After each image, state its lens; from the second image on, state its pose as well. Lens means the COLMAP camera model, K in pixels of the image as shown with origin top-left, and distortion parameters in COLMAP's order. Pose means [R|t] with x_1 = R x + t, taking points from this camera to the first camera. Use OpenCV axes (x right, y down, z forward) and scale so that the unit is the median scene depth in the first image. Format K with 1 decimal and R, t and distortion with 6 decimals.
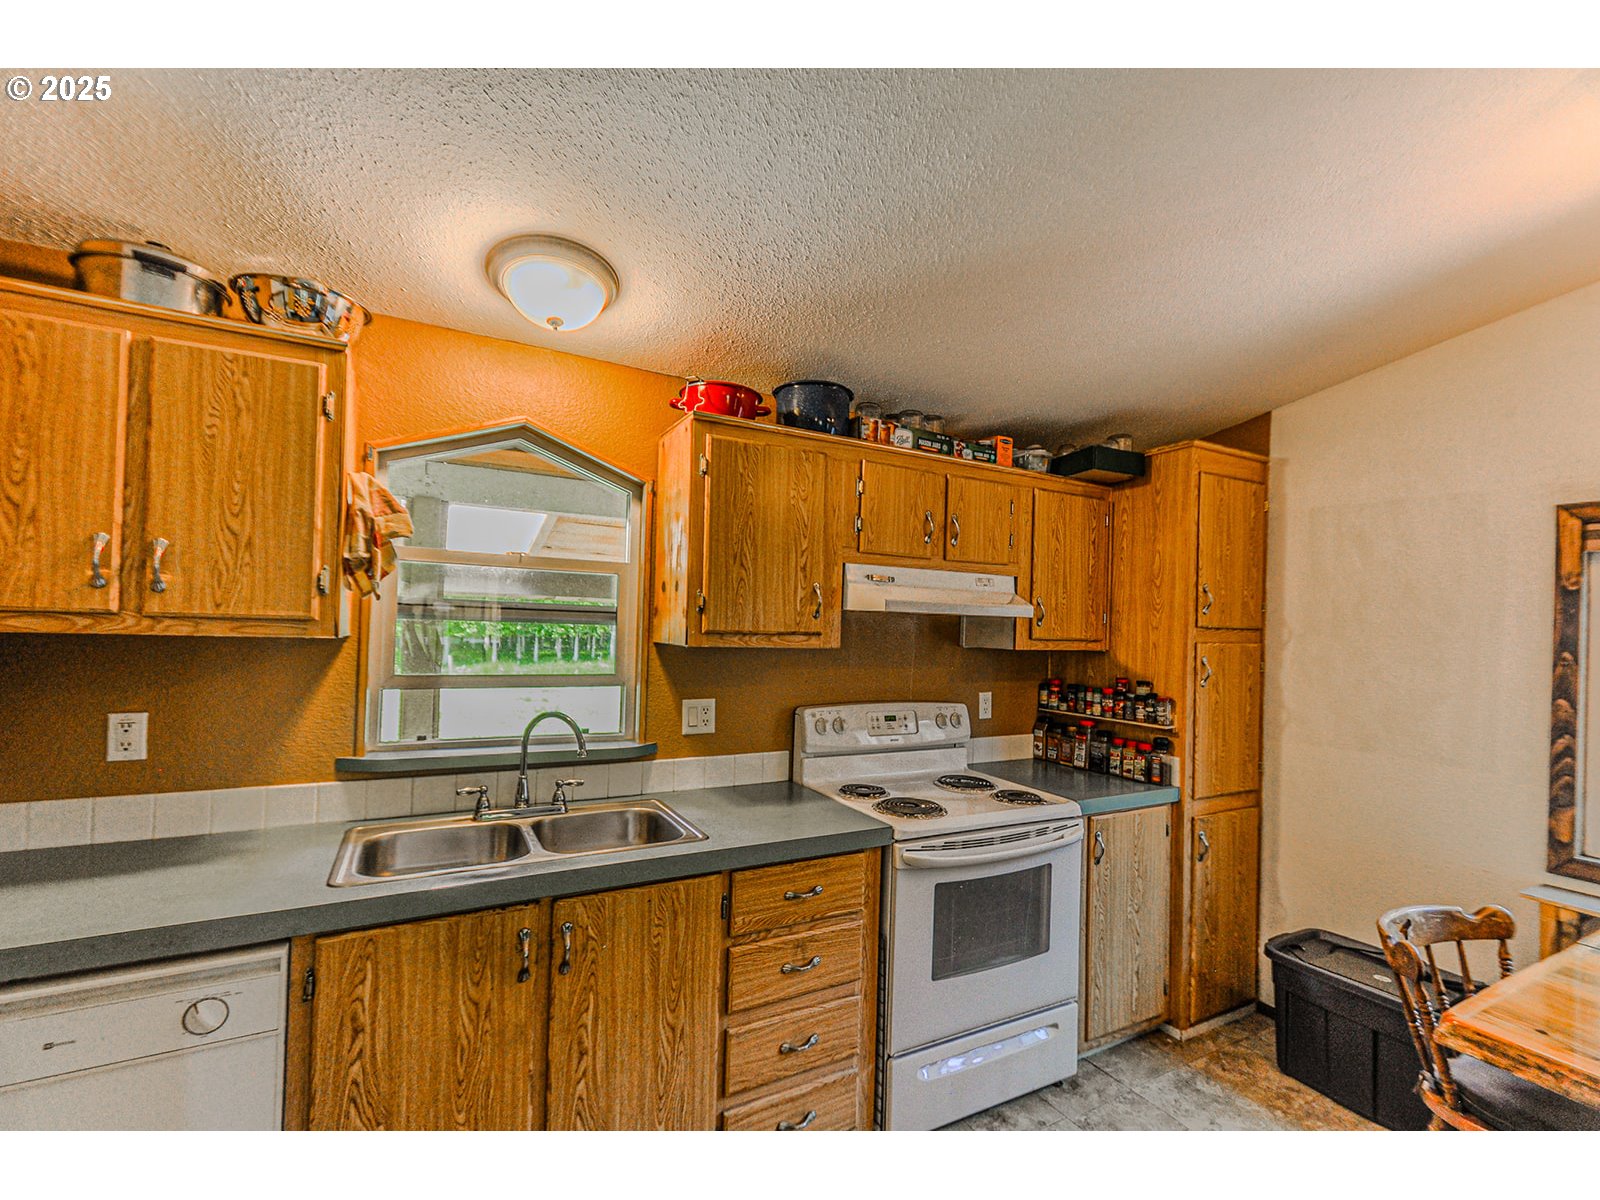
lens RADIAL K [[707.5, 0, 835.9], [0, 707.5, 626.5], [0, 0, 1]] dist [0.009681, -0.003520]
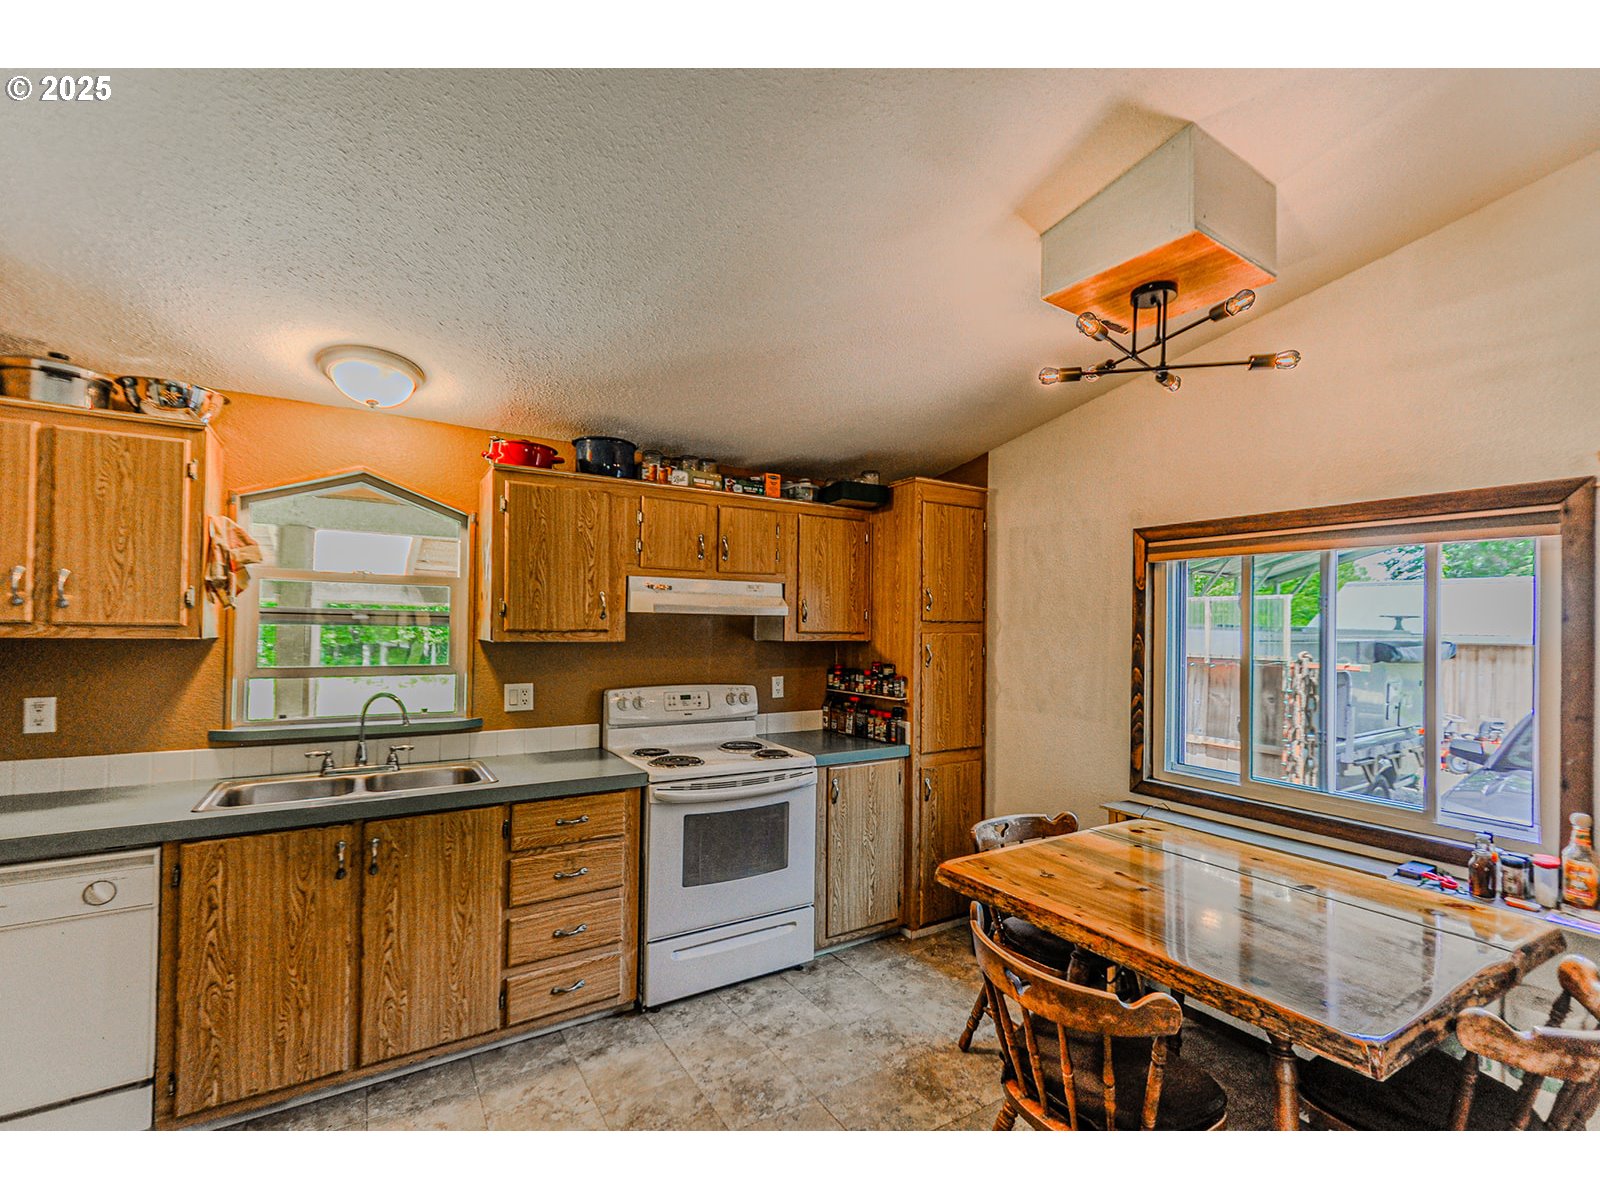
lens RADIAL K [[707.5, 0, 837.3], [0, 707.5, 624.6], [0, 0, 1]] dist [0.009681, -0.003520]
pose [[0.997896, -0.016930, 0.062579, 0.347082], [0.017116, 0.999851, -0.002437, 0.010438], [-0.062528, 0.003503, 0.998037, -0.355520]]
